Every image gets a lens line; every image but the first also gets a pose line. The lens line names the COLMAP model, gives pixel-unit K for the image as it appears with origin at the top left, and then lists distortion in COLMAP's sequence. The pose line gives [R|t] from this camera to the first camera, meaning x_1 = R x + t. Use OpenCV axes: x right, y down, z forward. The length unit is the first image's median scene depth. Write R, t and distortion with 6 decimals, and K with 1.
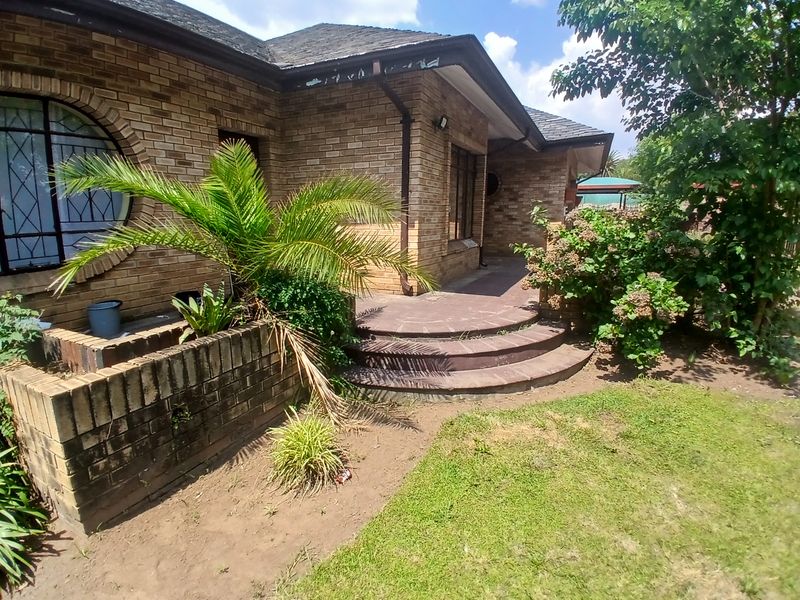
lens RADIAL K [[414.0, 0, 398.0], [0, 414.0, 309.2], [0, 0, 1]] dist [-0.003255, -0.045560]
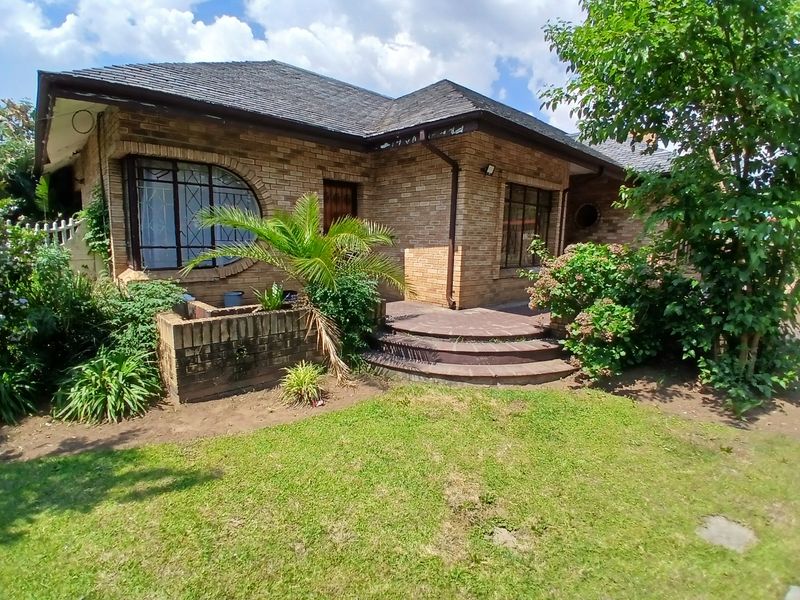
lens RADIAL K [[414.4, 0, 398.8], [0, 414.4, 304.4], [0, 0, 1]] dist [-0.000256, -0.045092]
pose [[0.932994, 0.081816, -0.350469, 0.455954], [-0.105754, 0.993150, -0.049682, 0.045614], [0.344003, 0.083417, 0.935256, -0.284528]]
